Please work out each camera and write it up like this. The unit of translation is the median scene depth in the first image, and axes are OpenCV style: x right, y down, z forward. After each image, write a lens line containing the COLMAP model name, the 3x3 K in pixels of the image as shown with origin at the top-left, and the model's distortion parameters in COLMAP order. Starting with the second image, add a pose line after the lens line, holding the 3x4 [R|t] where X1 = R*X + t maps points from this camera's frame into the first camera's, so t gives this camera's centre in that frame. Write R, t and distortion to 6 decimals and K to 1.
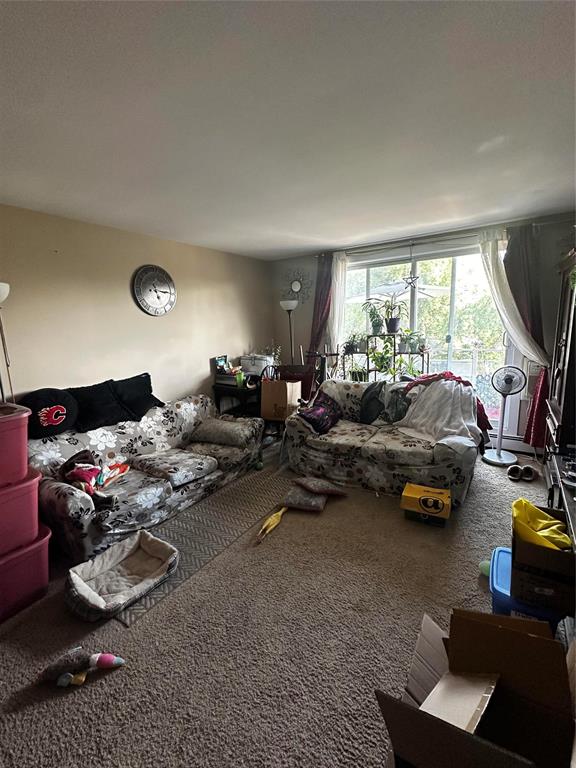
lens RADIAL K [[342.6, 0, 288.0], [0, 342.6, 384.0], [0, 0, 1]] dist [-0.000971, -0.000494]
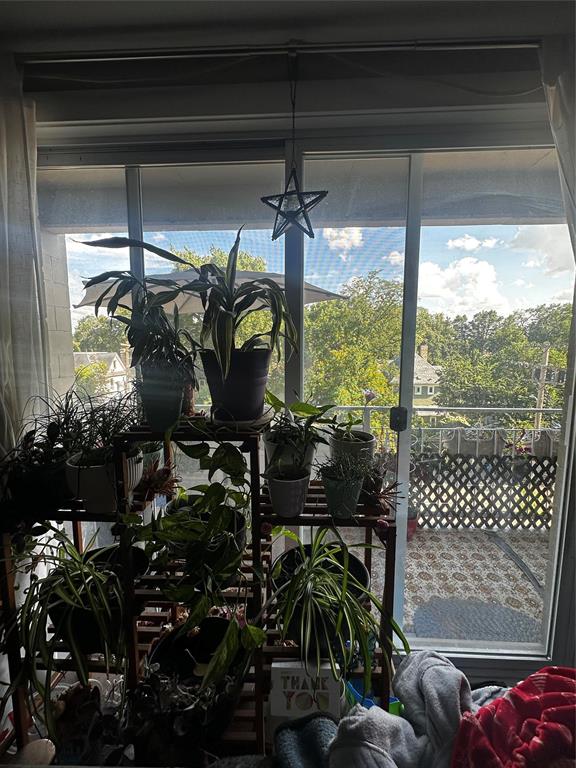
lens RADIAL K [[342.6, 0, 288.0], [0, 342.6, 384.0], [0, 0, 1]] dist [-0.000971, -0.000494]
pose [[0.861339, -0.014458, 0.507825, 0.221772], [0.047881, 0.997456, -0.052815, -0.157158], [-0.505770, 0.069807, 0.859840, 0.796660]]
